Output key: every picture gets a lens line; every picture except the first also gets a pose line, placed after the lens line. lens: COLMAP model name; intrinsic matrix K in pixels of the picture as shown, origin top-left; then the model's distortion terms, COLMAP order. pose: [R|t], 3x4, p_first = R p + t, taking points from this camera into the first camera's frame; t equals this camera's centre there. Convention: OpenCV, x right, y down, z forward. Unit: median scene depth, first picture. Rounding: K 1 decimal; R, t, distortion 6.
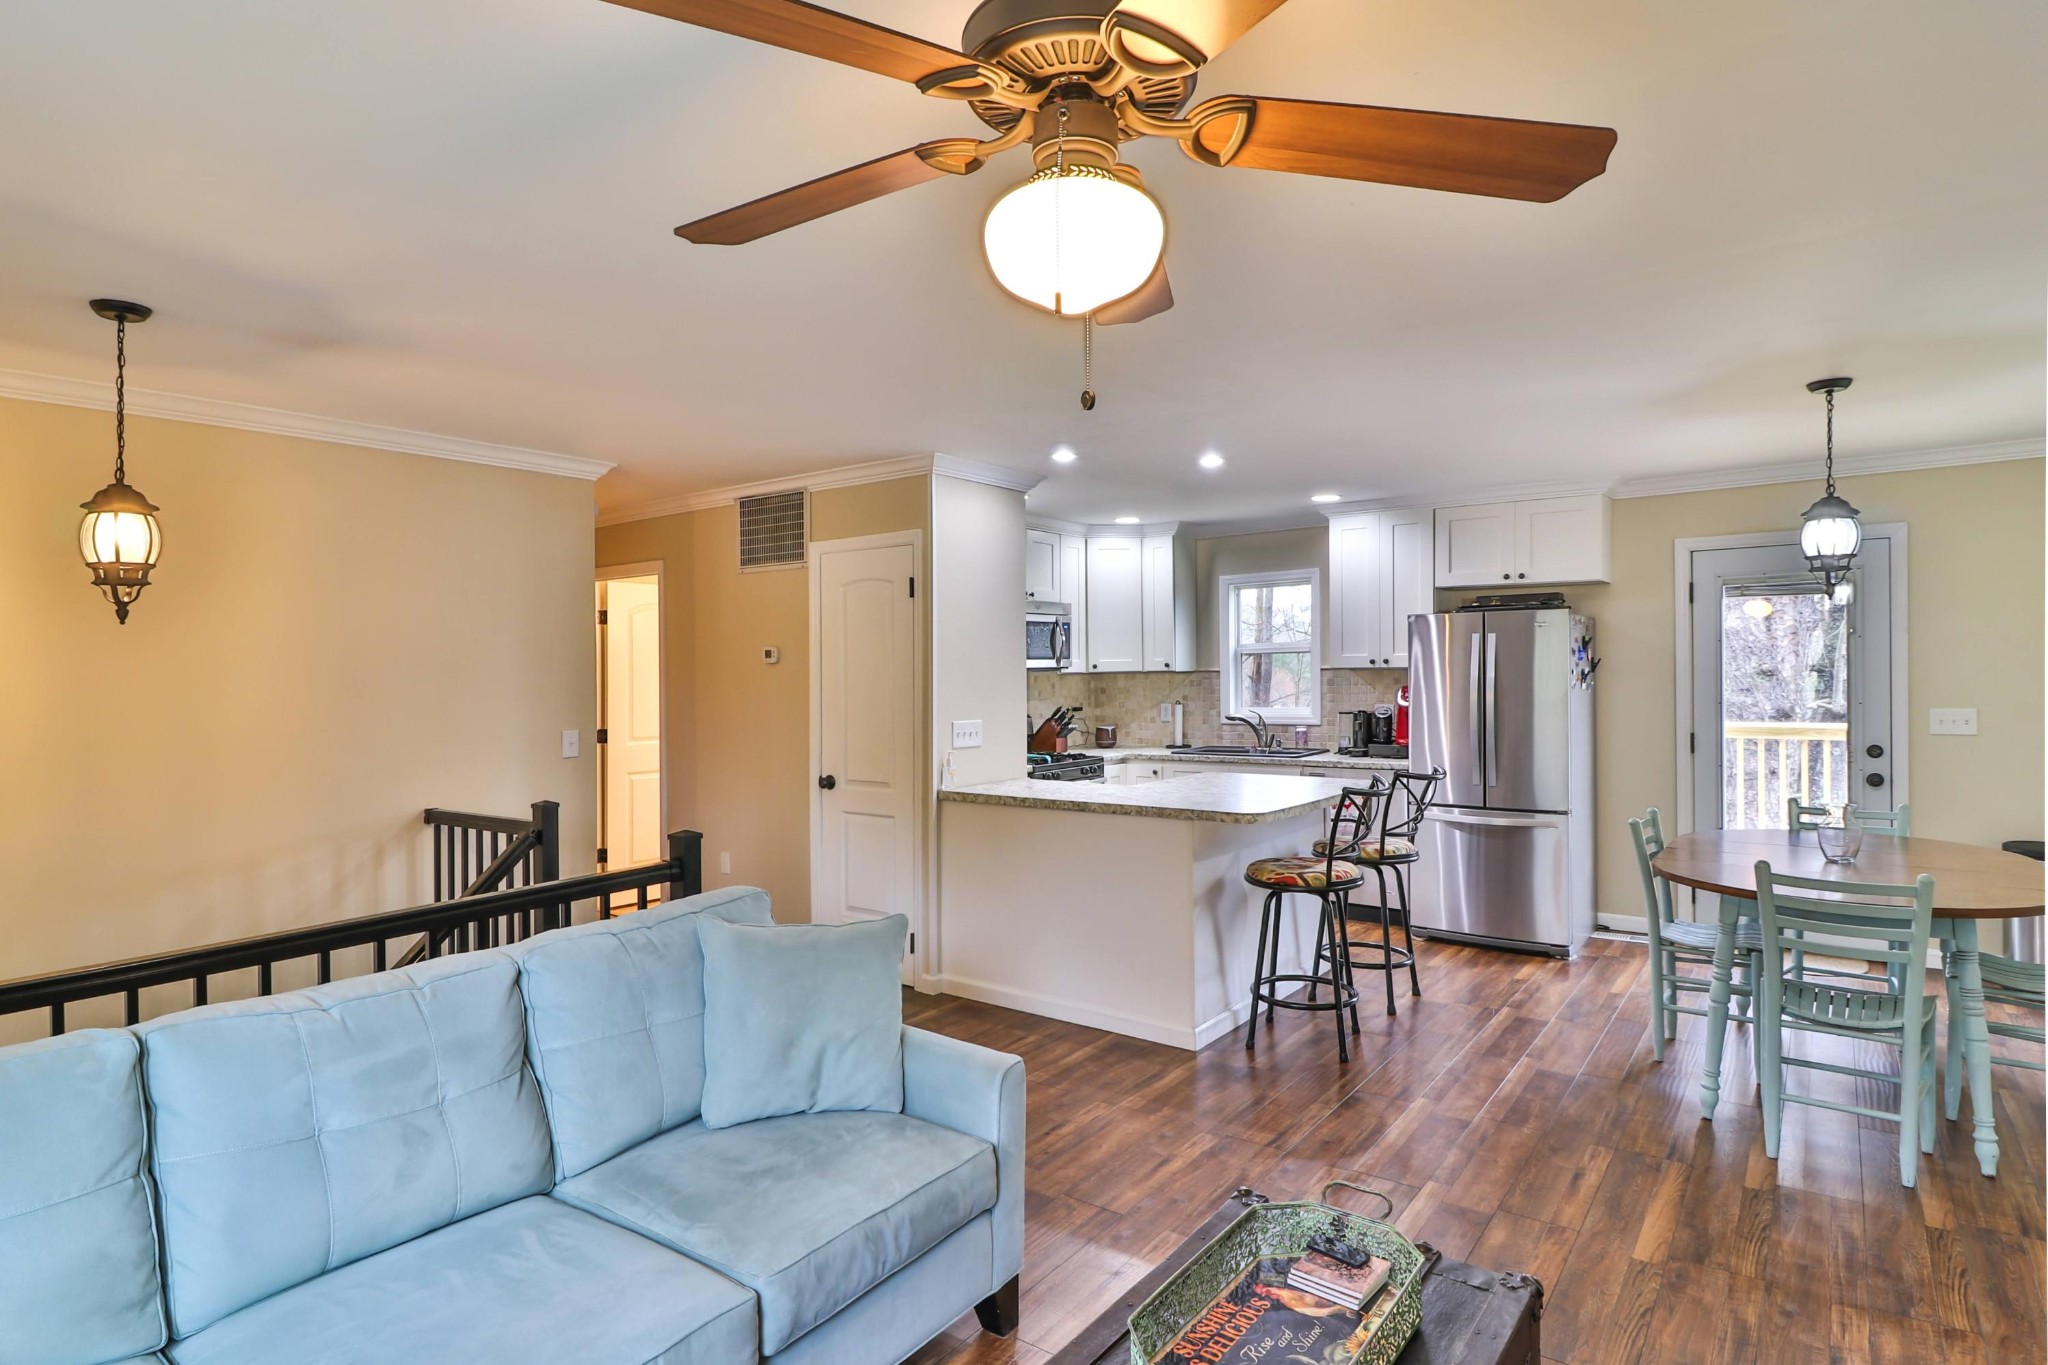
lens RADIAL K [[1110.1, 0, 1018.4], [0, 1110.1, 674.6], [0, 0, 1]] dist [-0.015394, -0.001331]
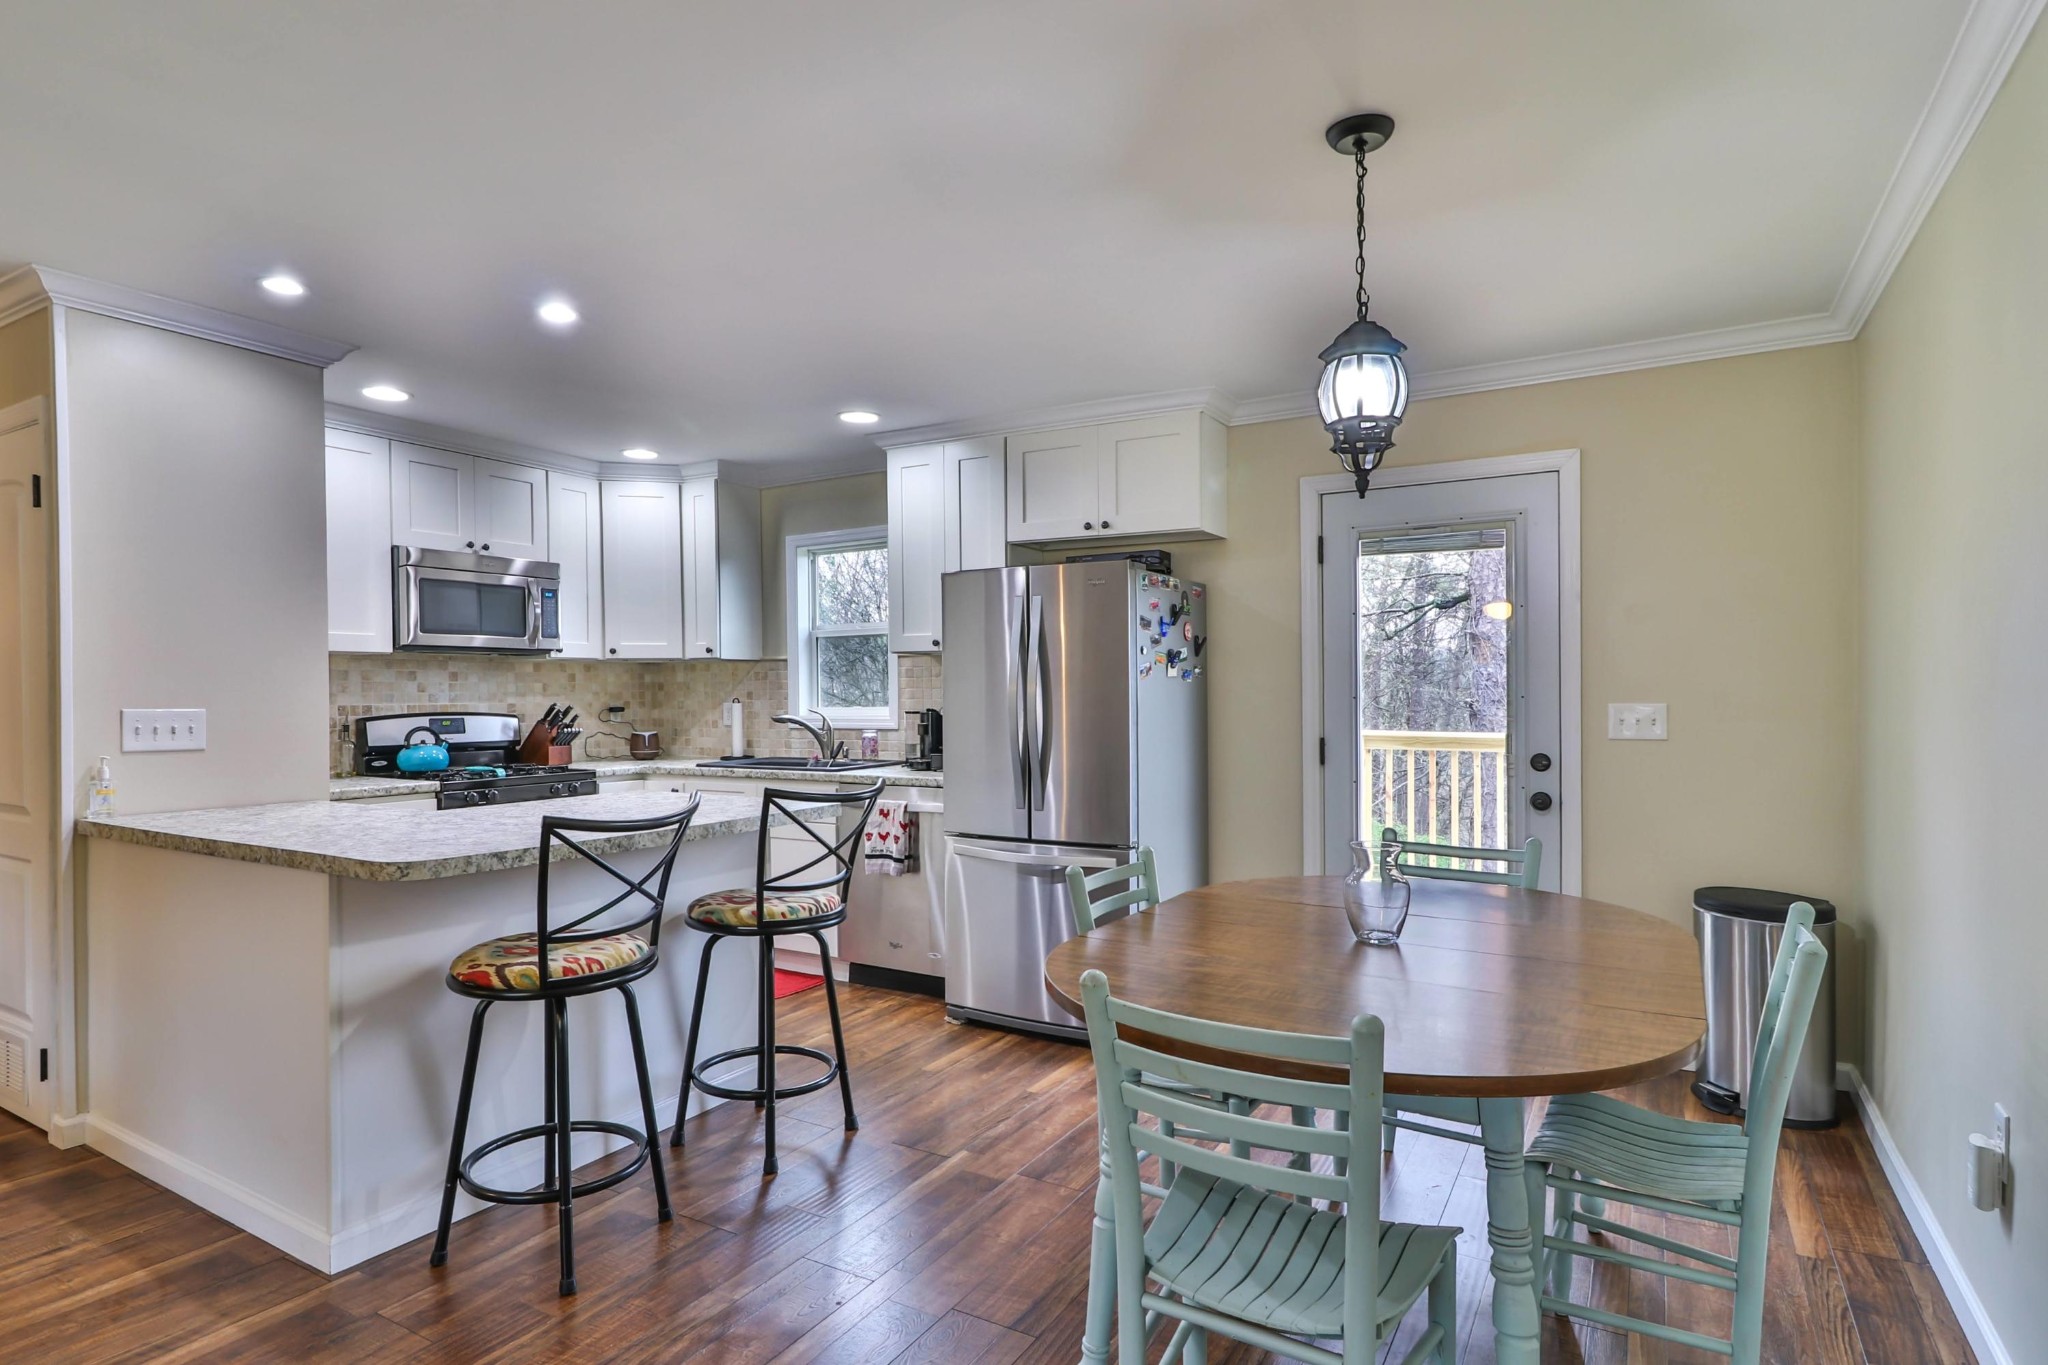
lens RADIAL K [[1082.3, 0, 1024.8], [0, 1082.3, 692.4], [0, 0, 1]] dist [0.002431, -0.019885]
pose [[0.993850, 0.008749, 0.110385, 0.283081], [-0.008269, 0.999954, -0.004808, 0.023160], [-0.110422, 0.003866, 0.993877, 0.253172]]
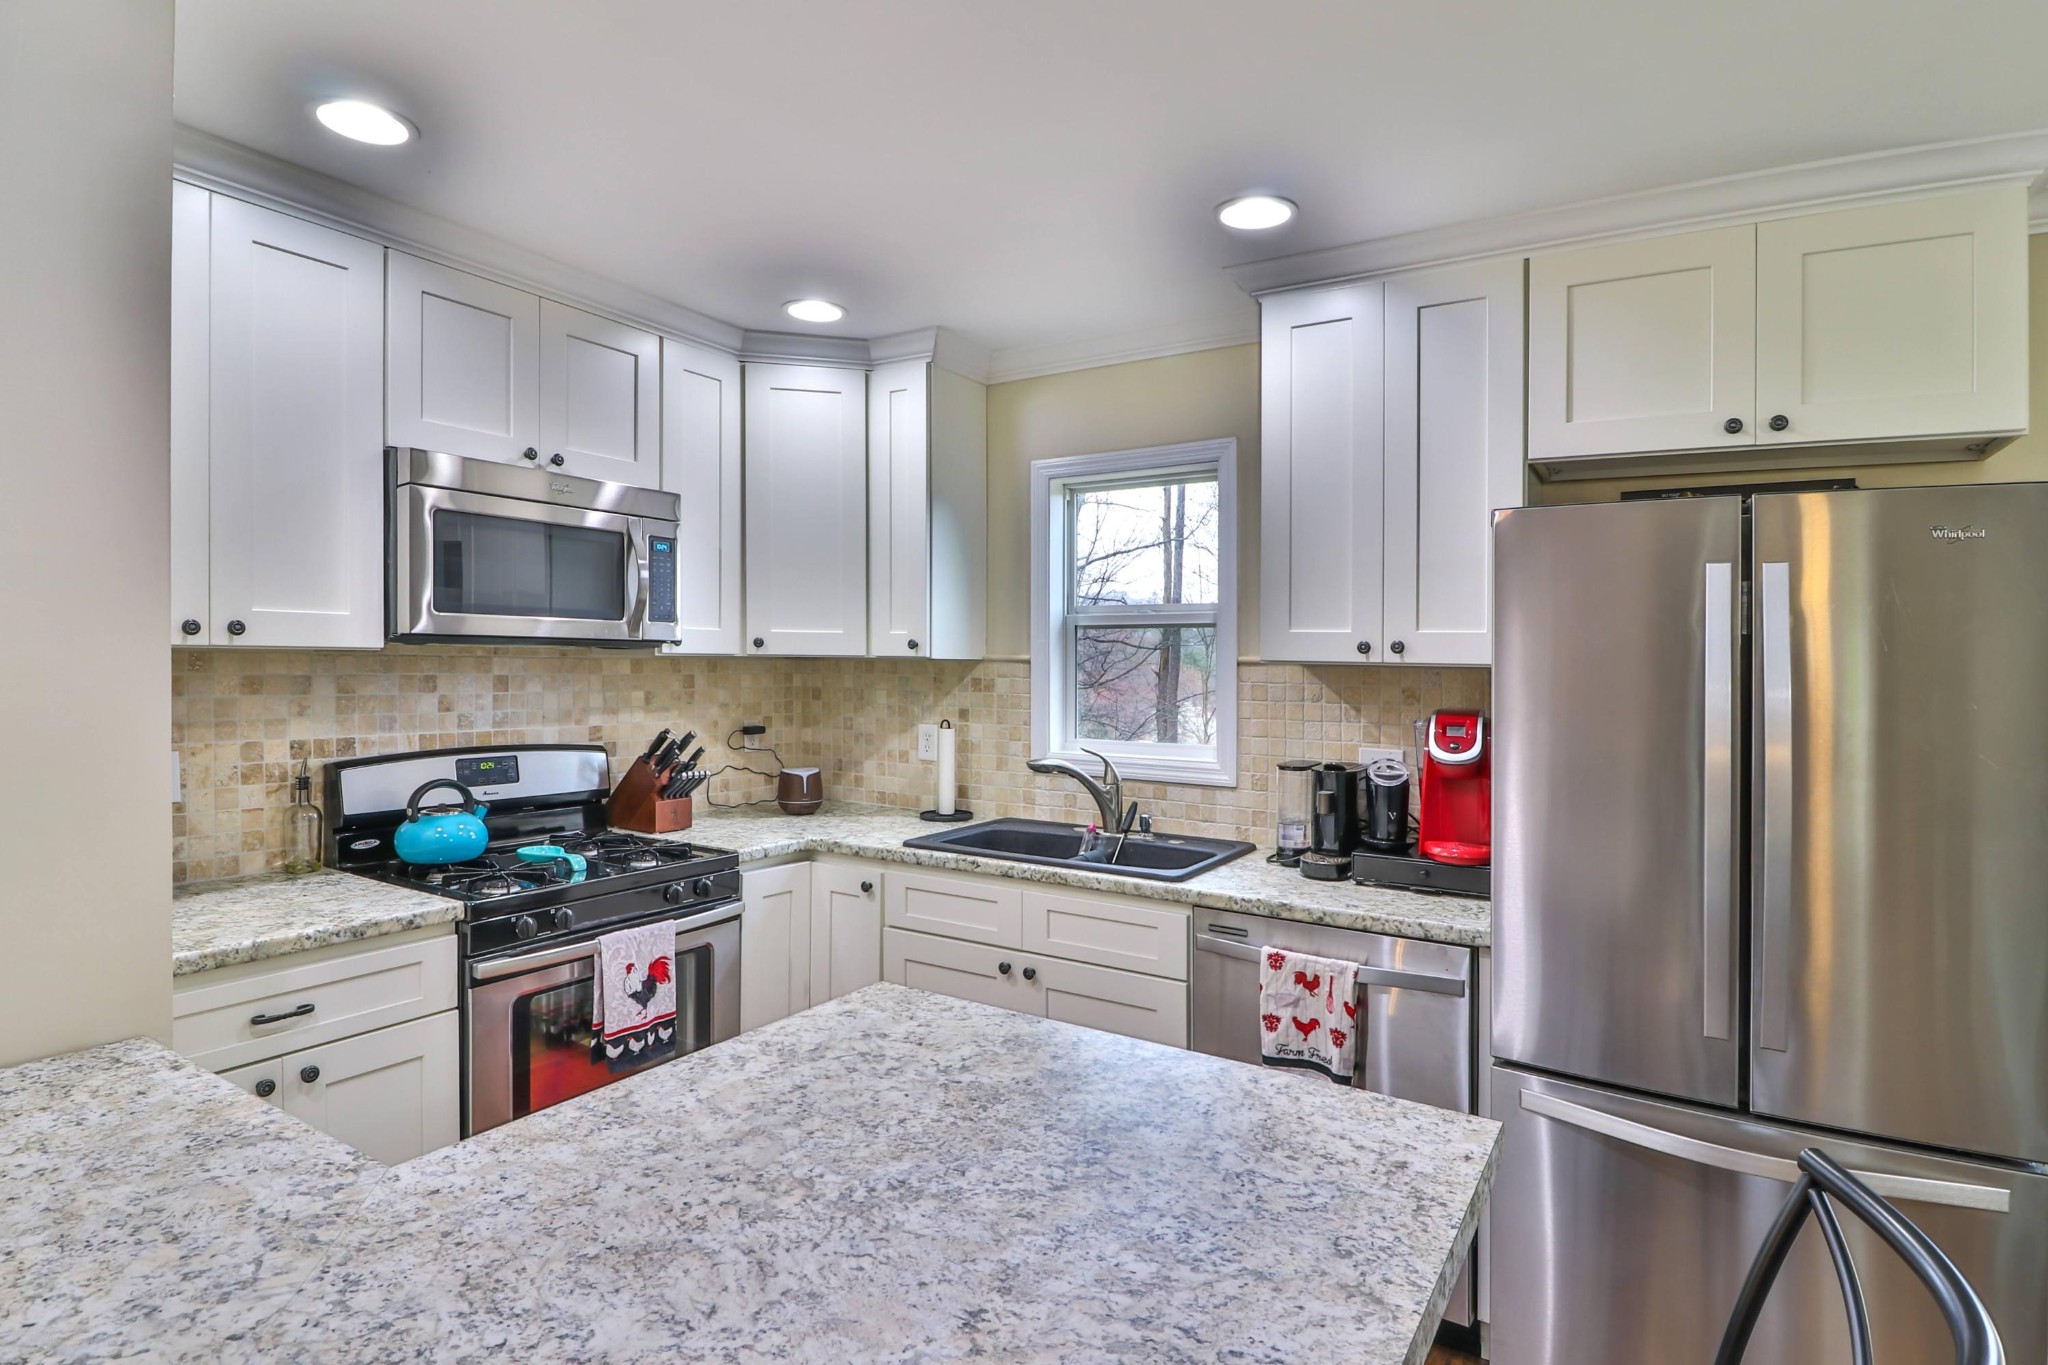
lens RADIAL K [[1061.1, 0, 1024.0], [0, 1061.1, 682.5], [0, 0, 1]] dist [-0.008820, -0.002608]
pose [[0.997694, 0.029292, 0.061226, 0.162205], [-0.030270, 0.999428, 0.015104, -0.000956], [-0.060748, -0.016922, 0.998010, 0.587838]]
